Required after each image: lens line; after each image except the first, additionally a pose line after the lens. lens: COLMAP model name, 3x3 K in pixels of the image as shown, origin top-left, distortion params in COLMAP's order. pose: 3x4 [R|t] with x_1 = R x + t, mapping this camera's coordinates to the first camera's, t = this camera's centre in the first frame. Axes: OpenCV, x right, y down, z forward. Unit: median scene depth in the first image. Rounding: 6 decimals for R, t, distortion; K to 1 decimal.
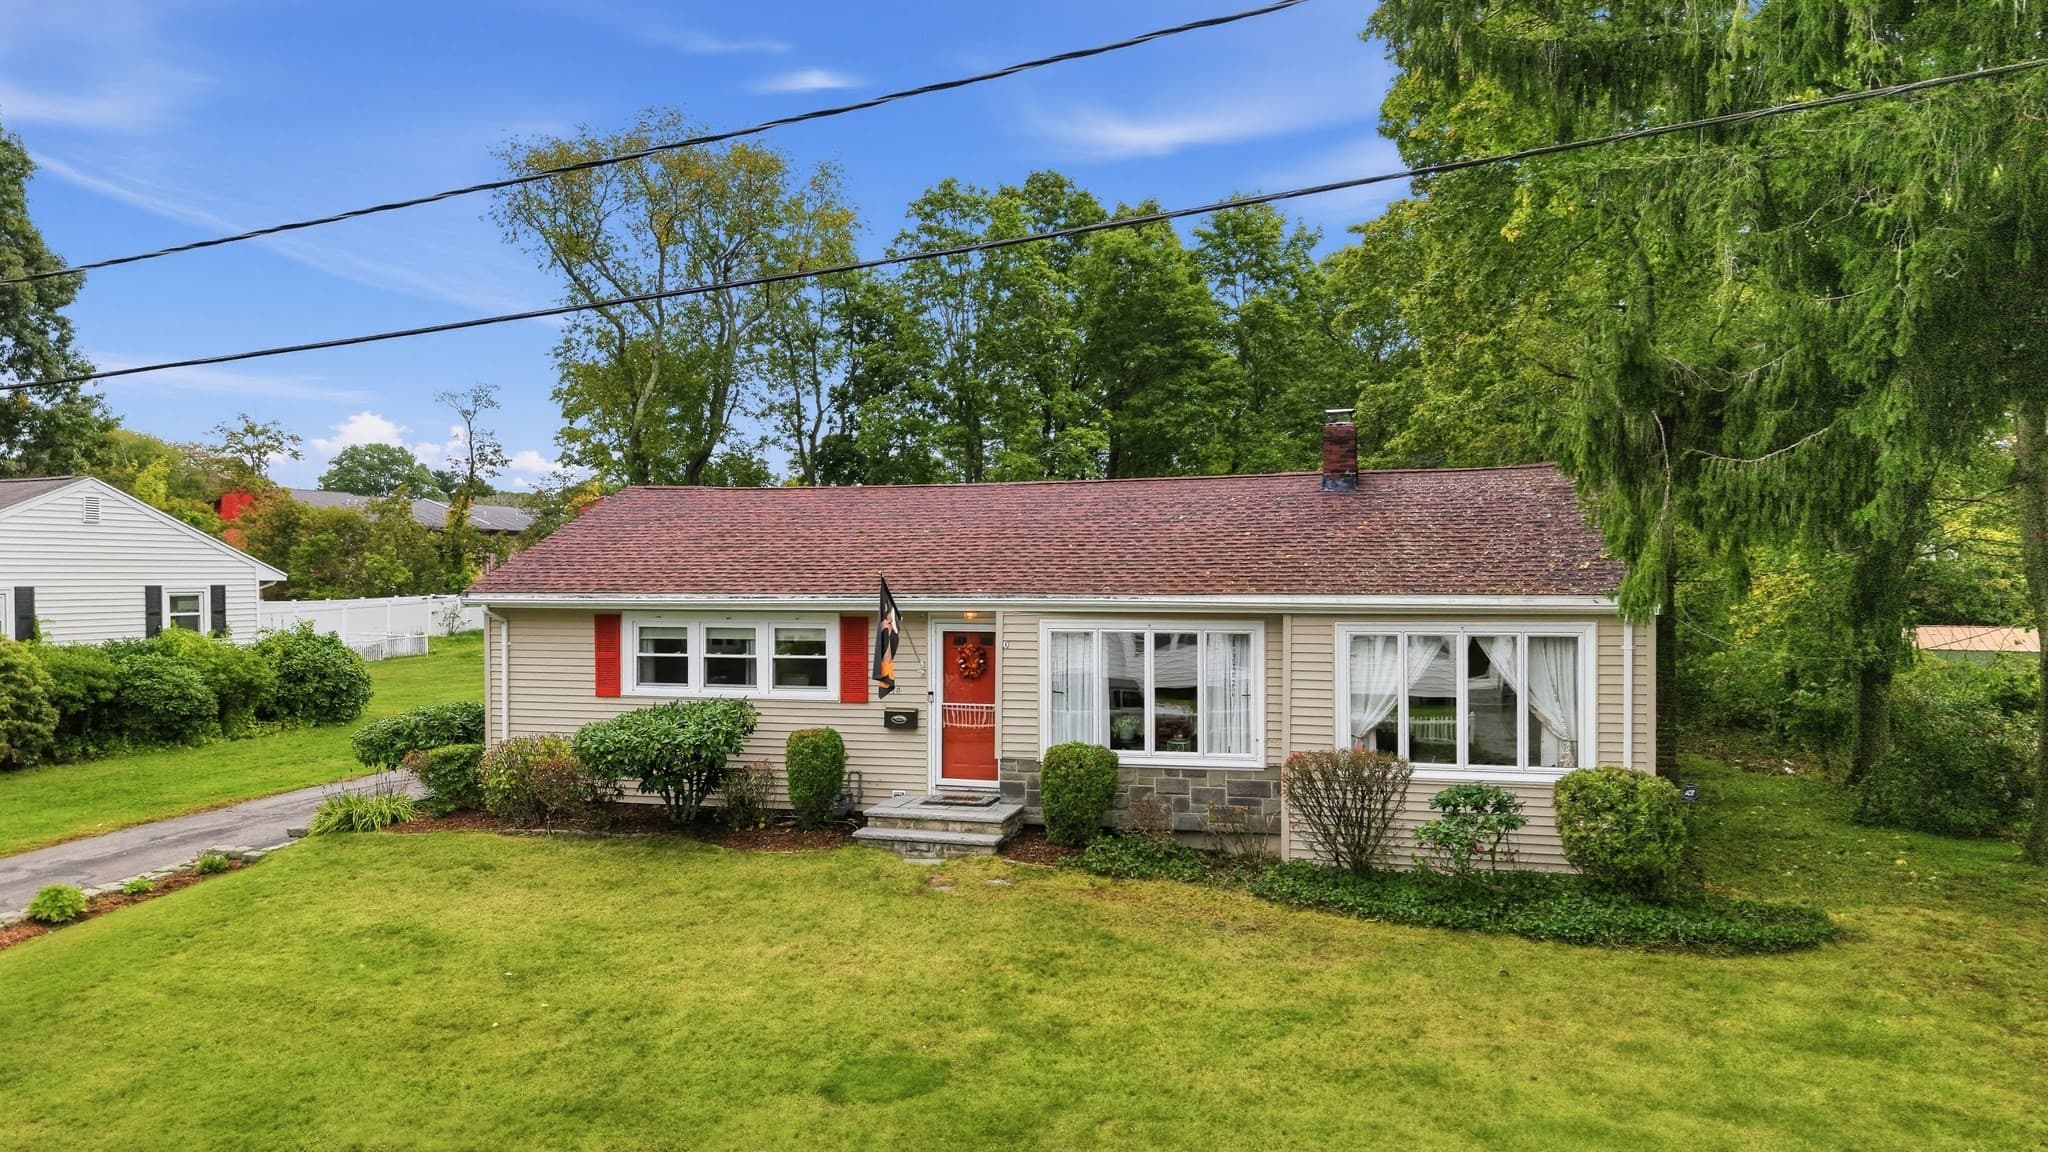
lens RADIAL K [[1410.2, 0, 1023.4], [0, 1410.2, 559.6], [0, 0, 1]] dist [0.065409, -0.074403]
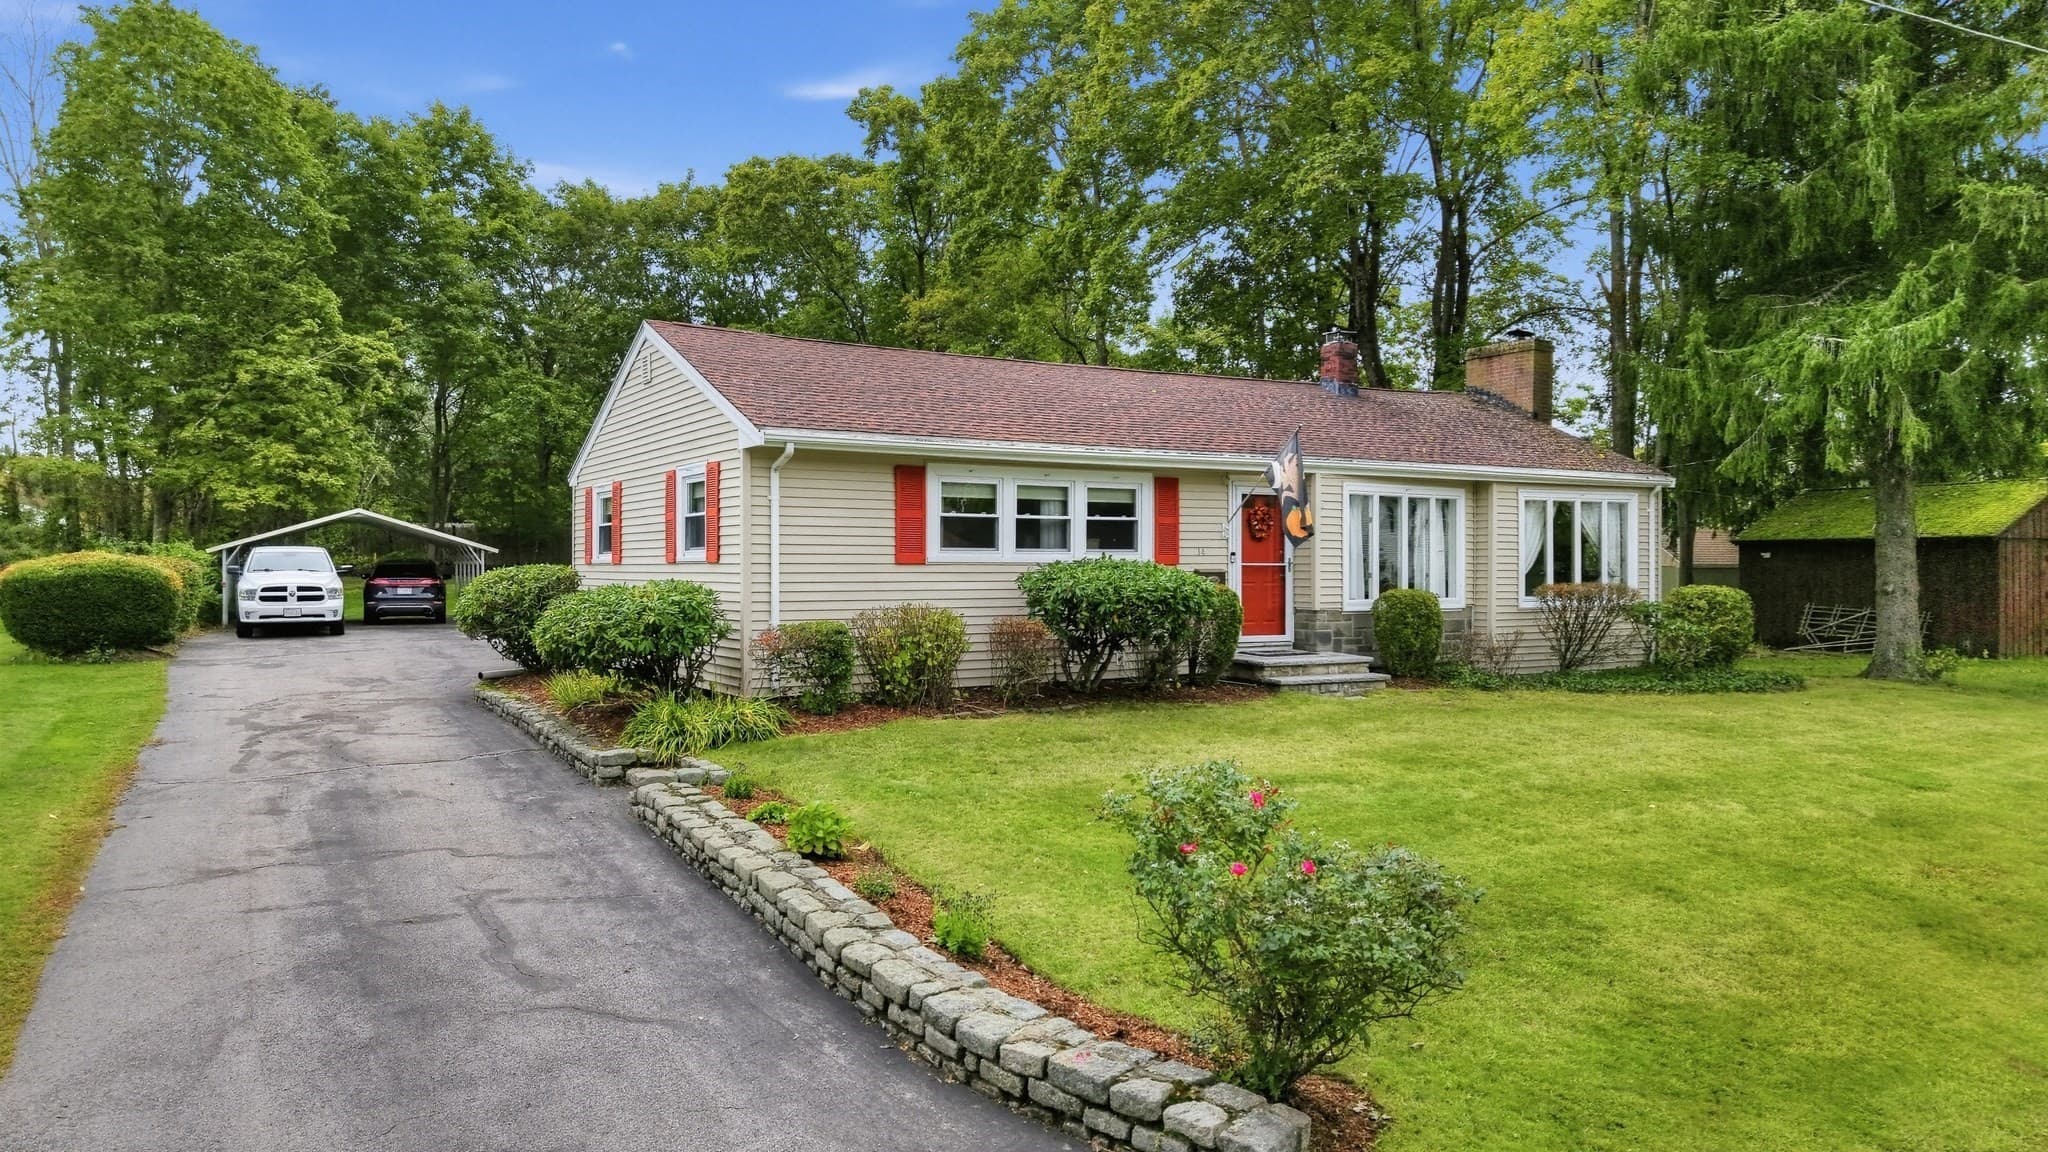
lens RADIAL K [[1390.8, 0, 1024.0], [0, 1390.8, 576.0], [0, 0, 1]] dist [0.054333, -0.066193]
pose [[0.669062, -0.002898, 0.743201, -0.892914], [-0.008967, 0.999888, 0.011971, 0.097305], [-0.743152, -0.014673, 0.668961, 0.421316]]
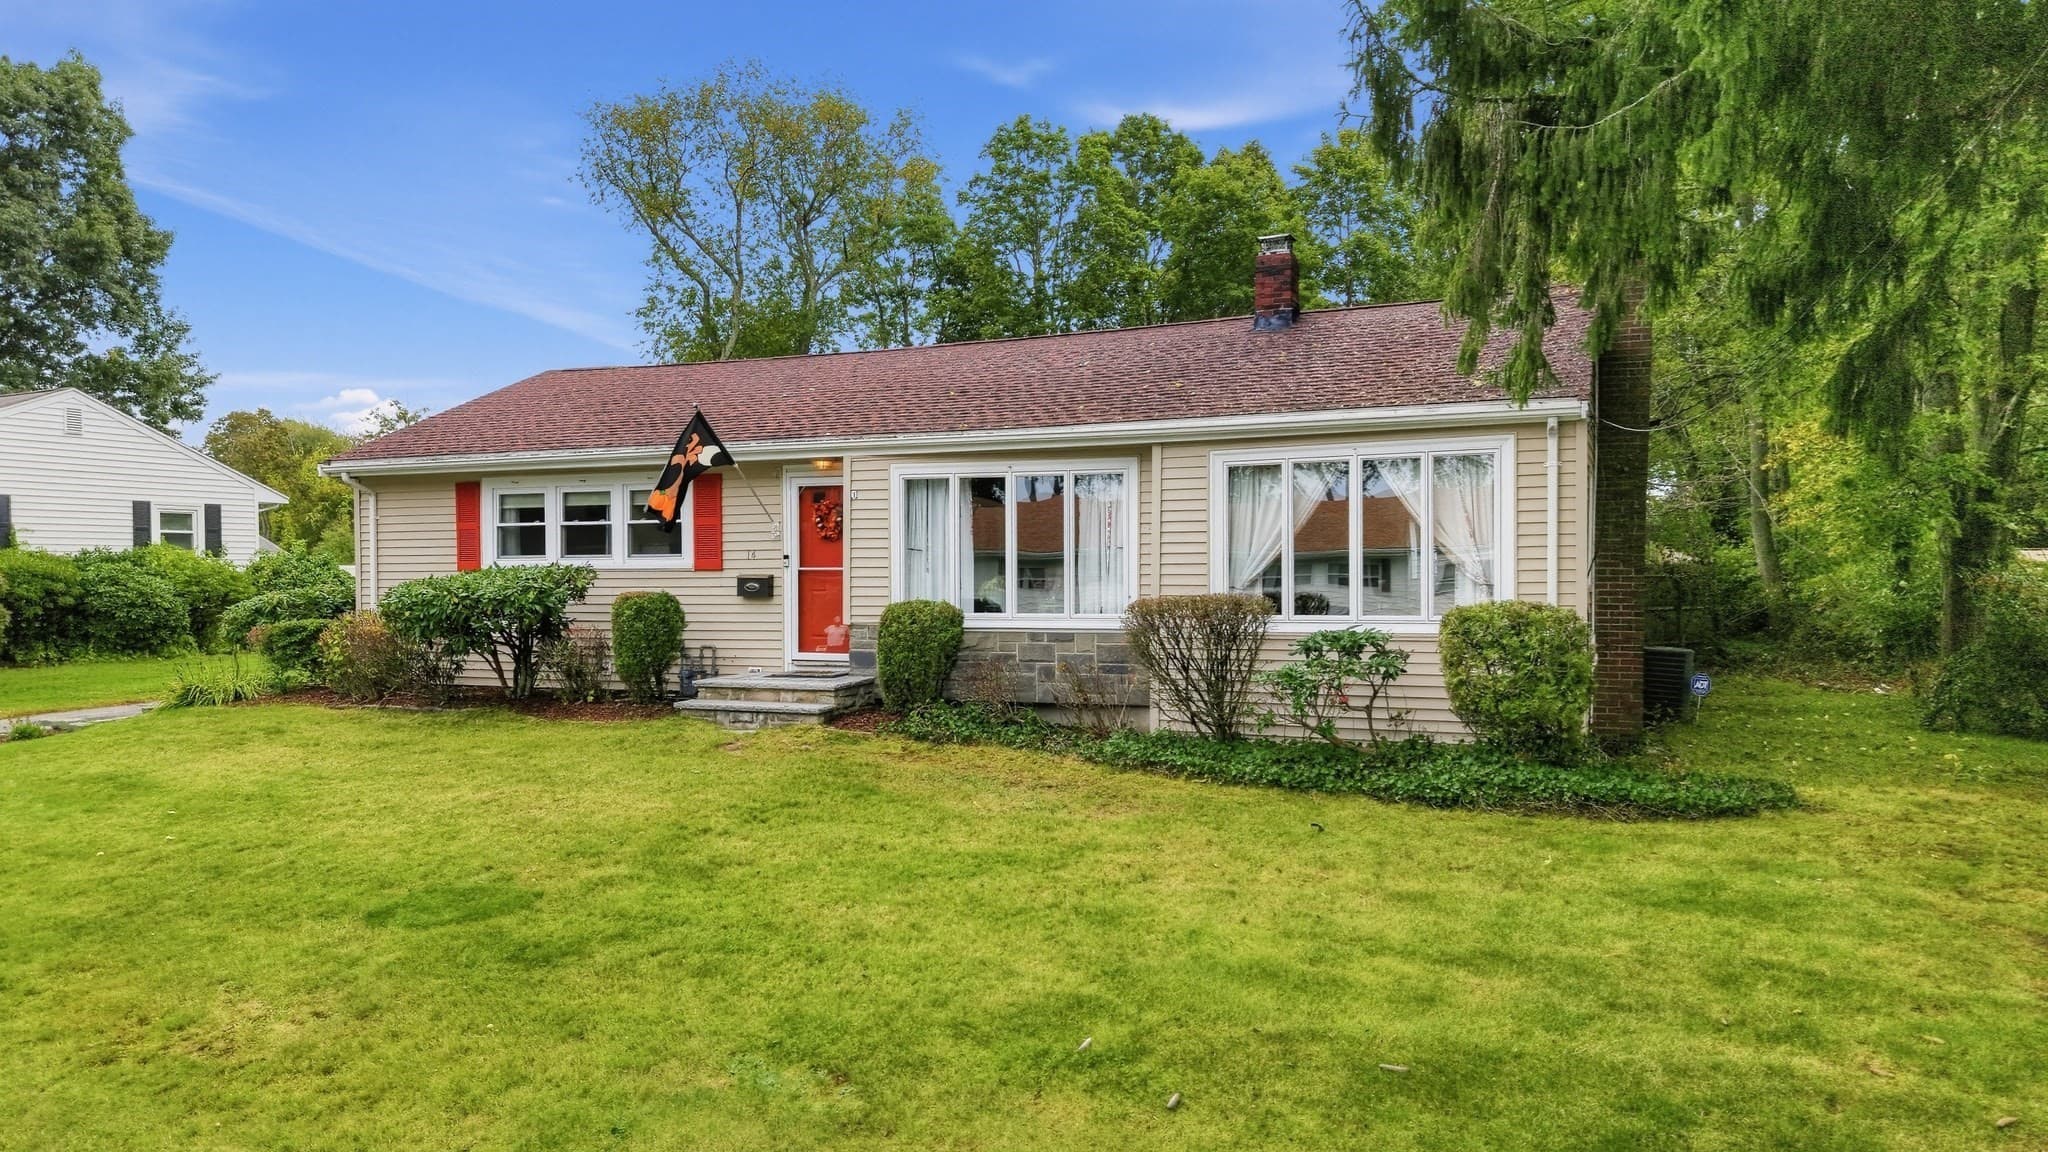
lens RADIAL K [[1410.2, 0, 1023.4], [0, 1410.2, 559.6], [0, 0, 1]] dist [0.065409, -0.074403]
pose [[0.992721, -0.004094, -0.120367, 0.183534], [0.004091, 0.999992, -0.000273, 0.094703], [0.120367, -0.000221, 0.992729, 0.132368]]
